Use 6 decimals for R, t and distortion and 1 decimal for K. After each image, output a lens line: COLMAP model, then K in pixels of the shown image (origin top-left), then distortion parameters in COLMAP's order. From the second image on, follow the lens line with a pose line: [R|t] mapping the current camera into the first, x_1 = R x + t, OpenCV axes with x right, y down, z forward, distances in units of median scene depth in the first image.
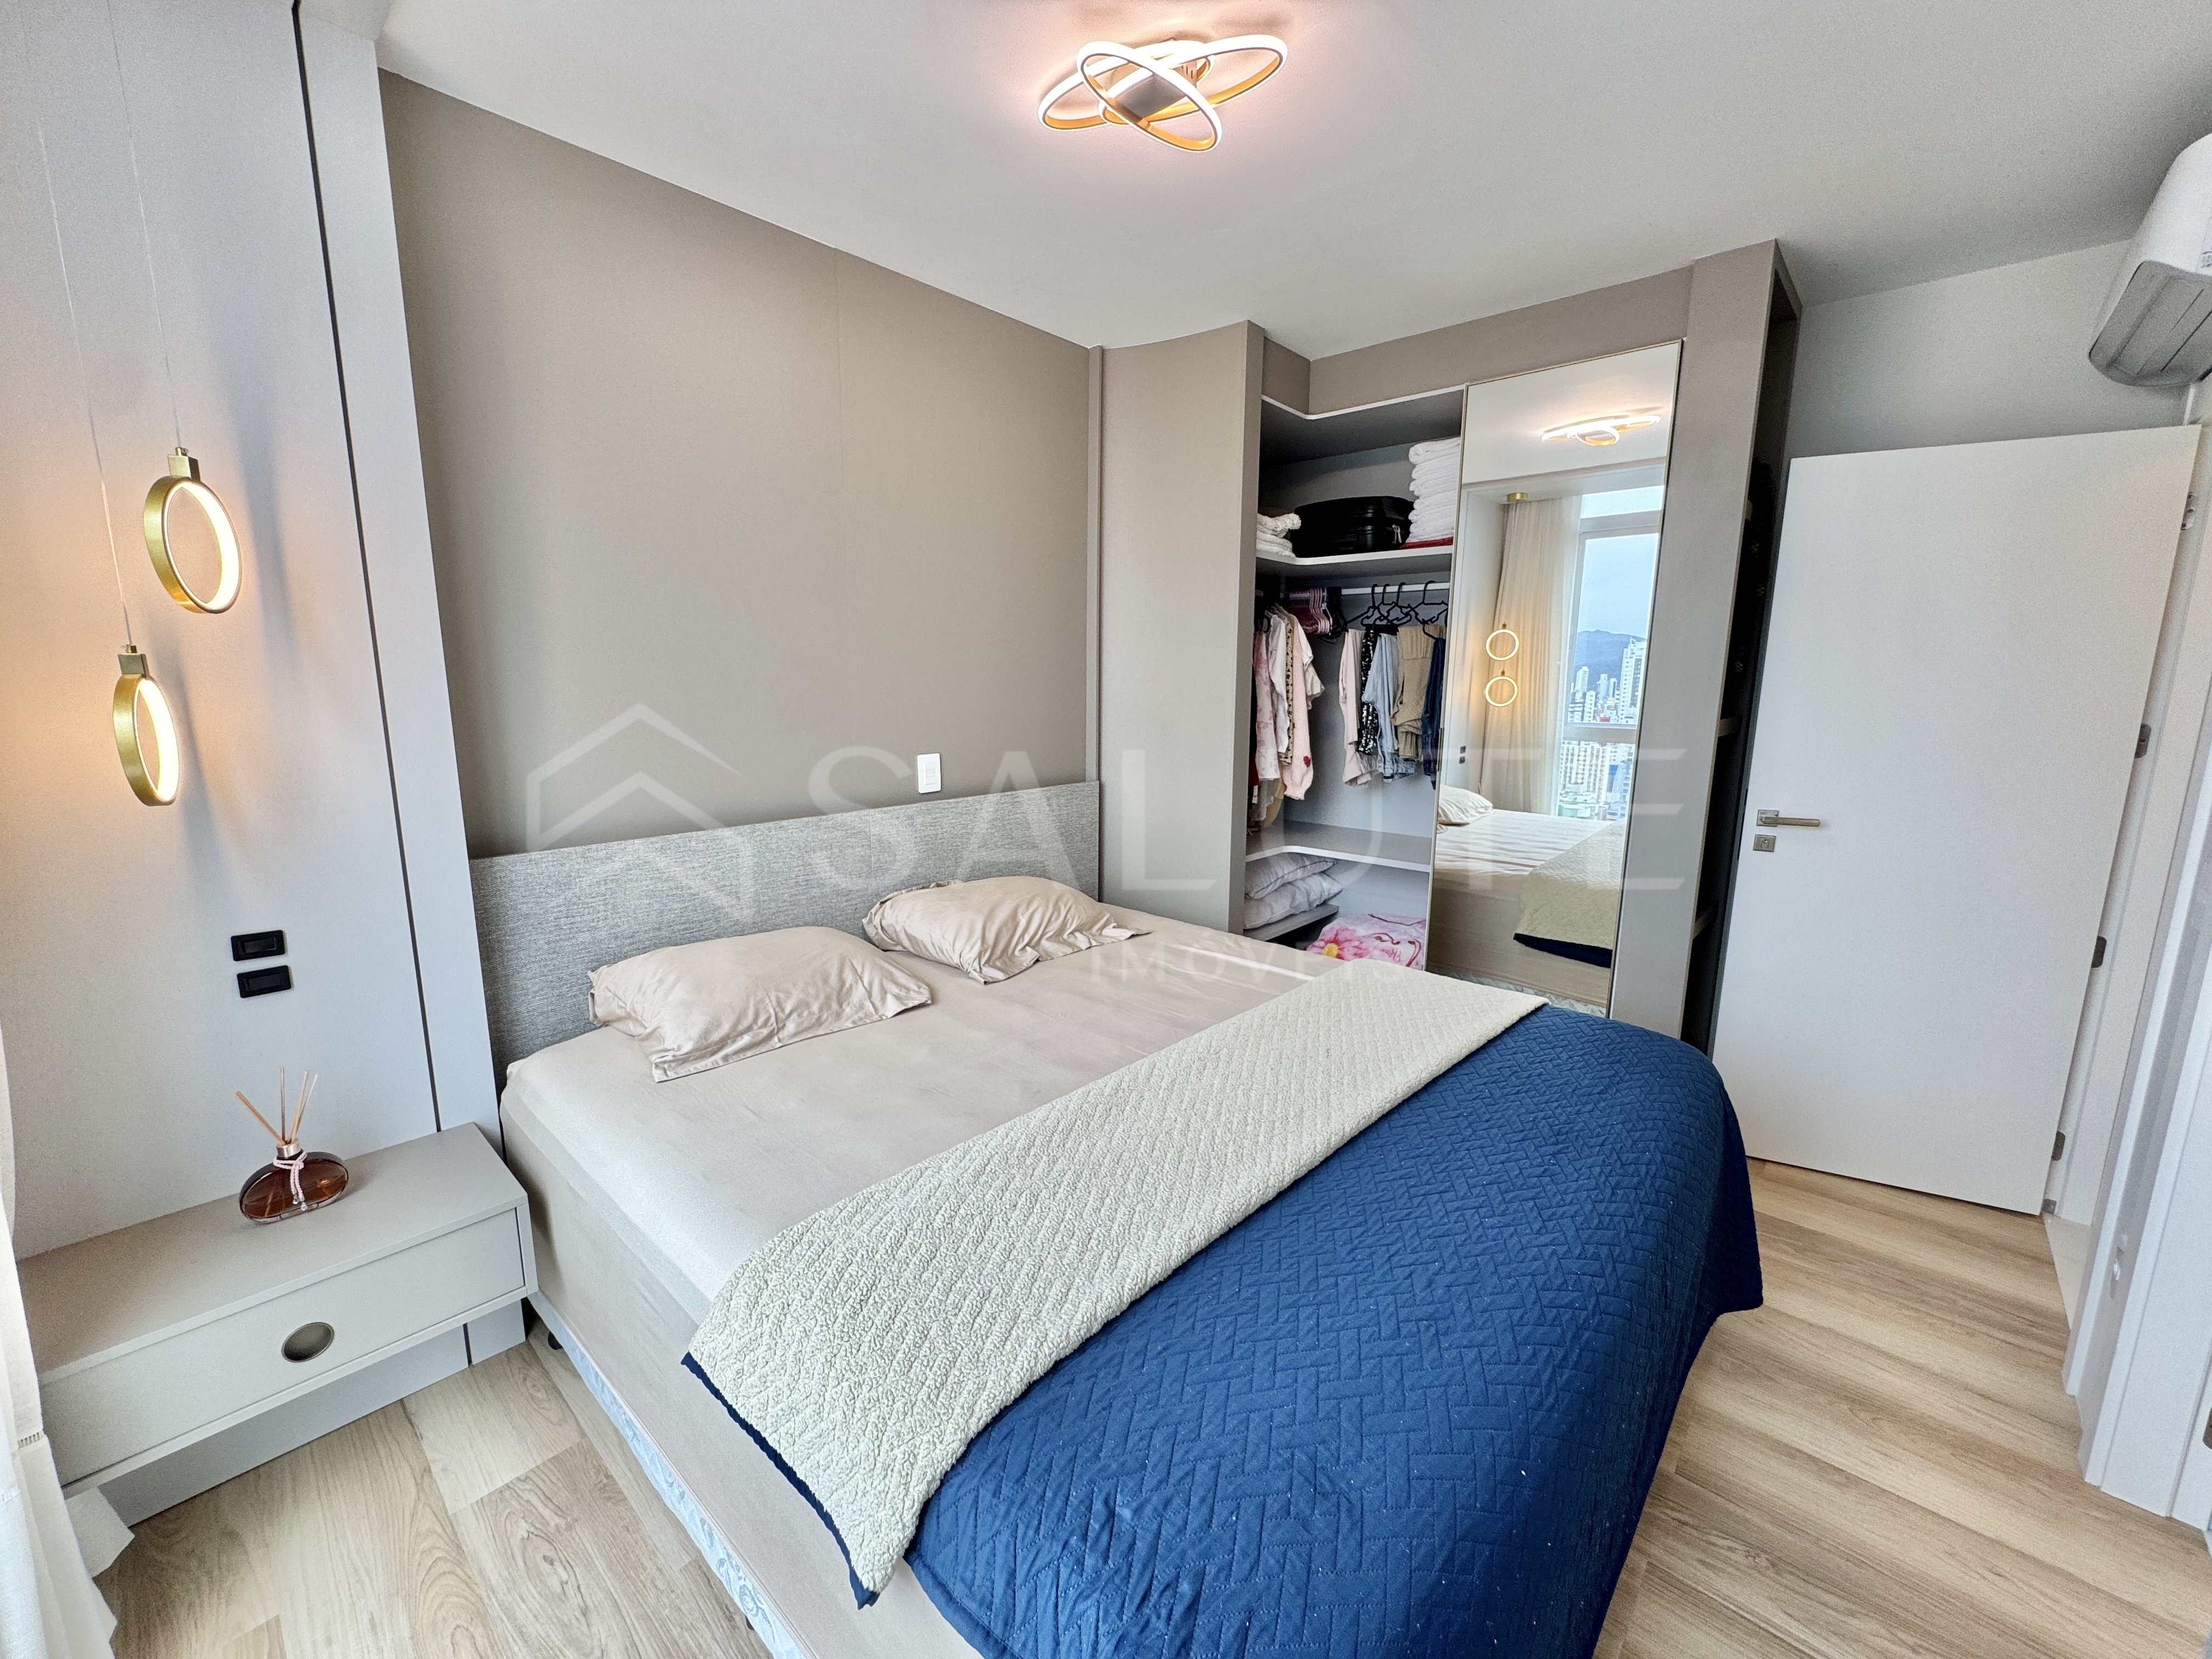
lens RADIAL K [[882.7, 0, 1102.2], [0, 882.7, 824.7], [0, 0, 1]] dist [-0.002136, -0.000108]
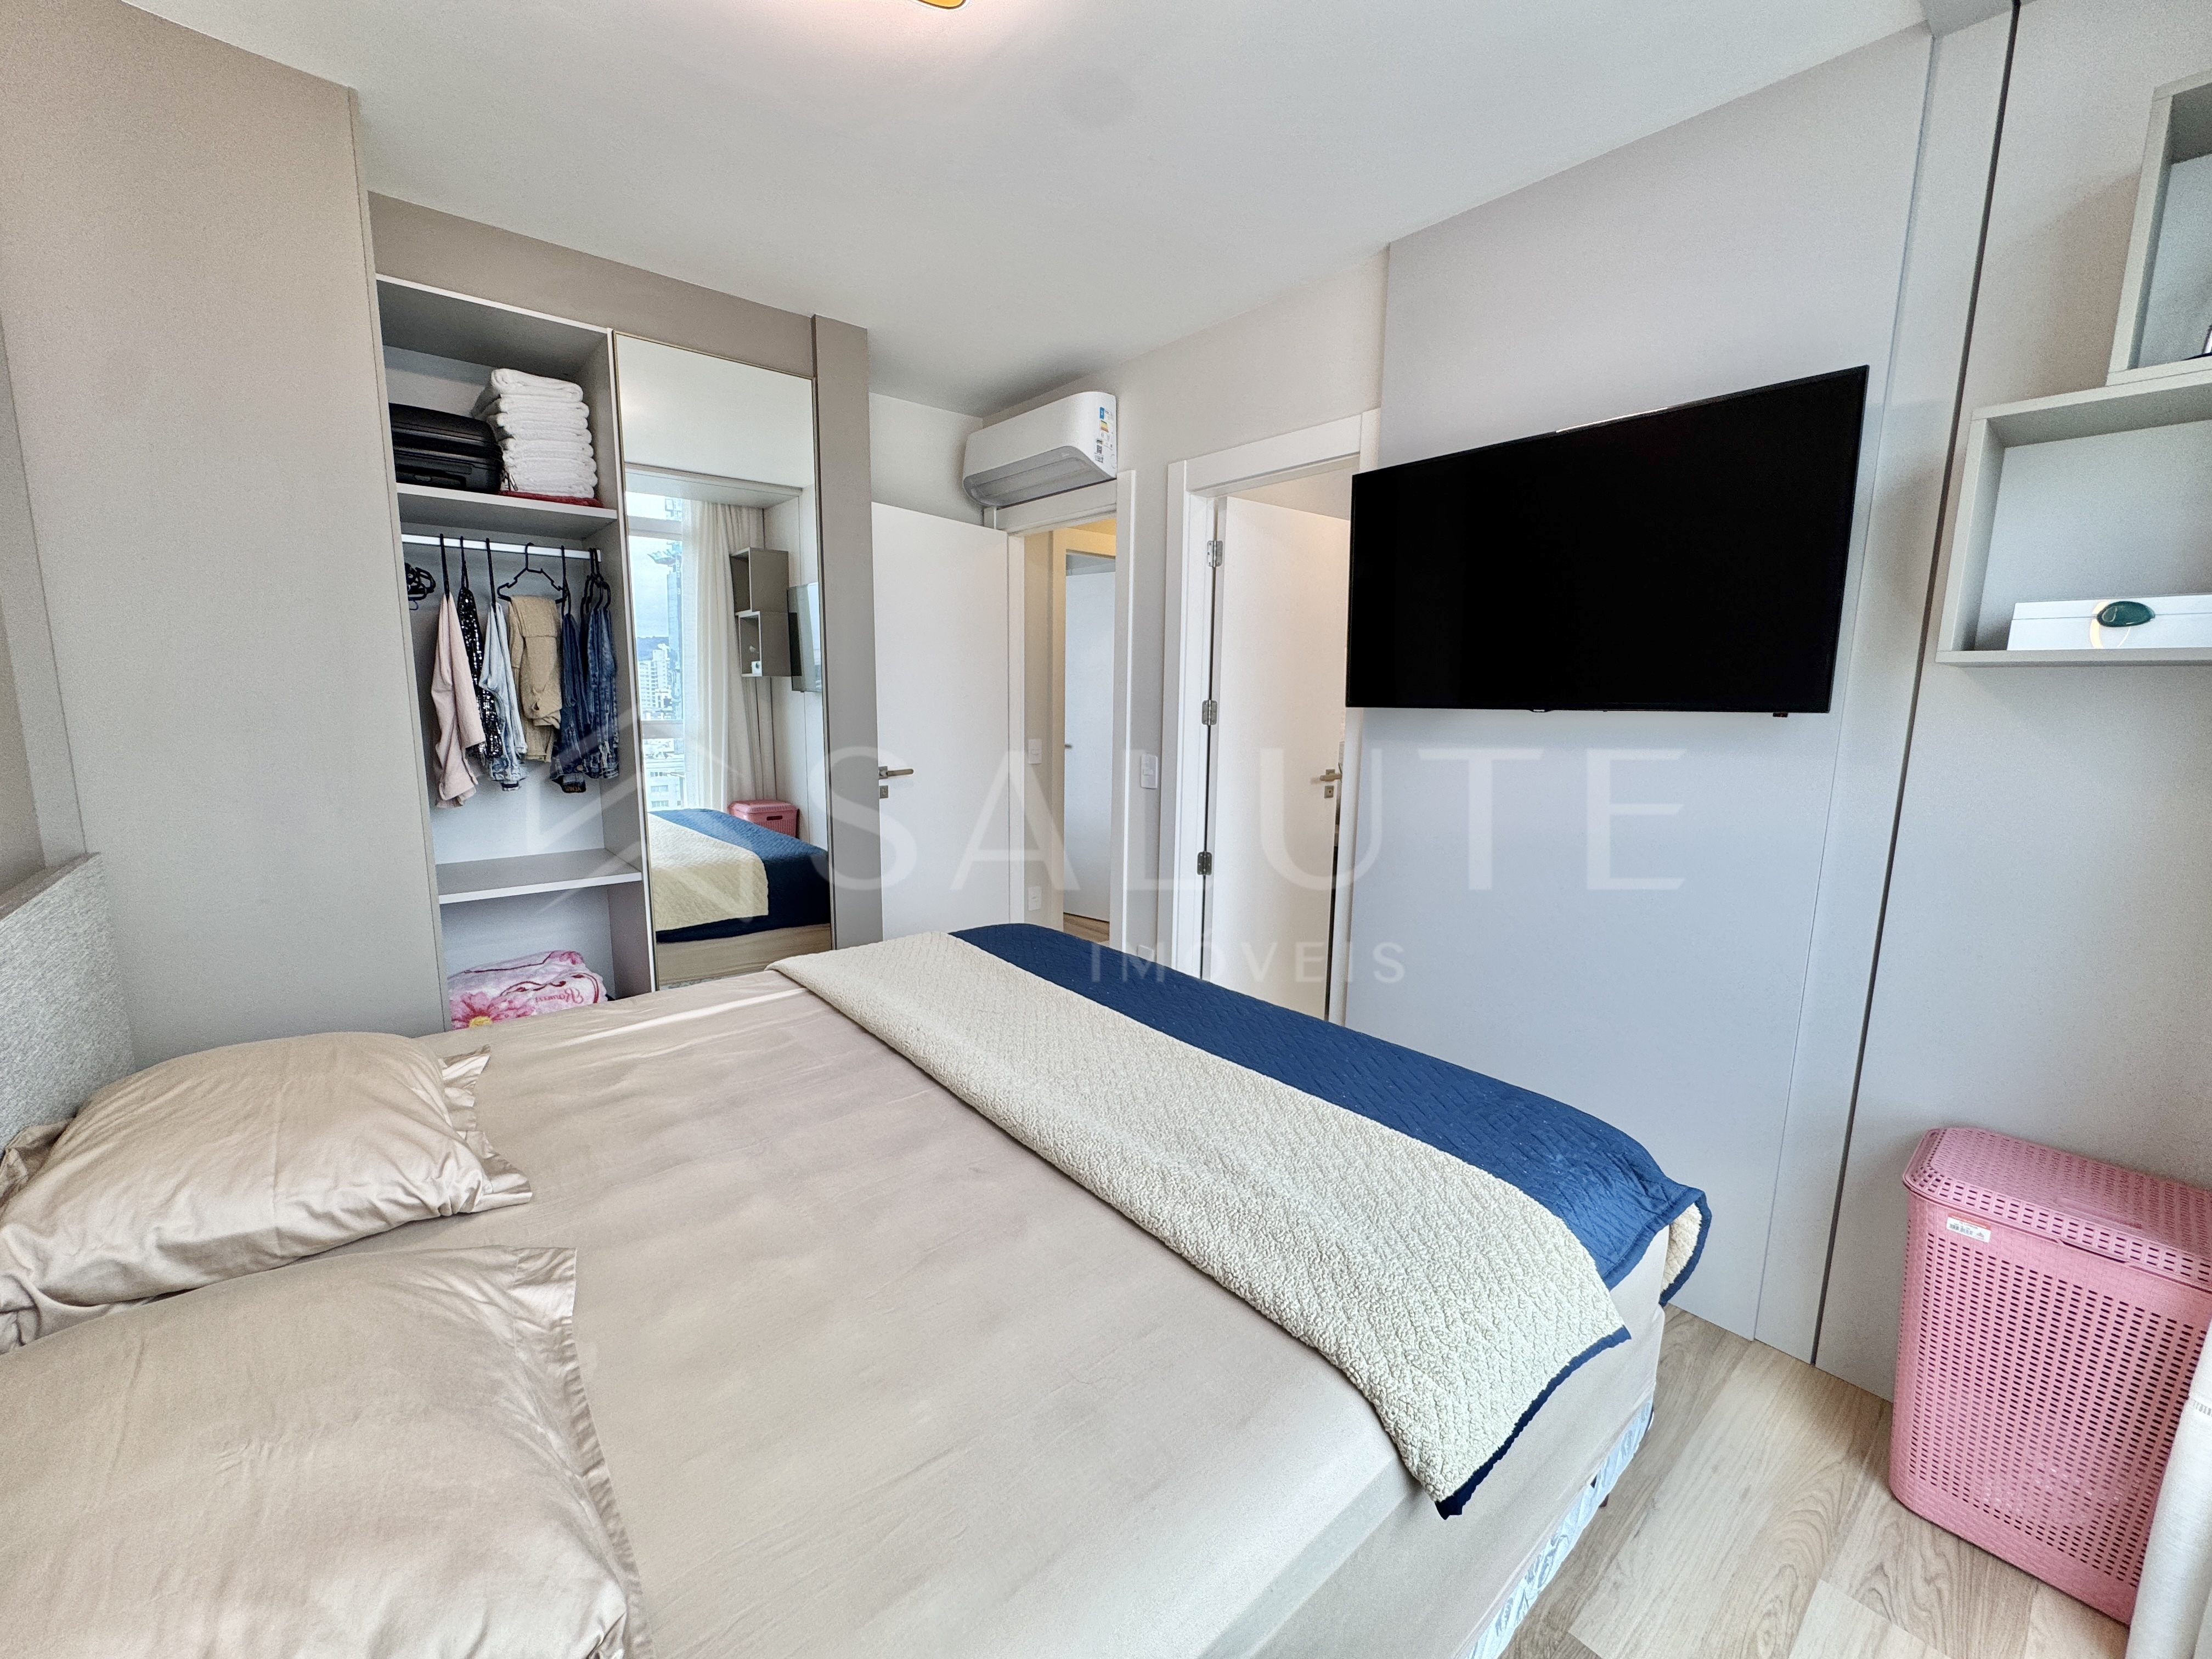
lens RADIAL K [[882.7, 0, 1102.2], [0, 882.7, 824.7], [0, 0, 1]] dist [-0.002136, -0.000108]
pose [[0.131797, -0.150823, 0.979736, -0.421159], [0.157821, 0.978943, 0.129470, -0.041446], [-0.978633, 0.137559, 0.152825, 0.397938]]
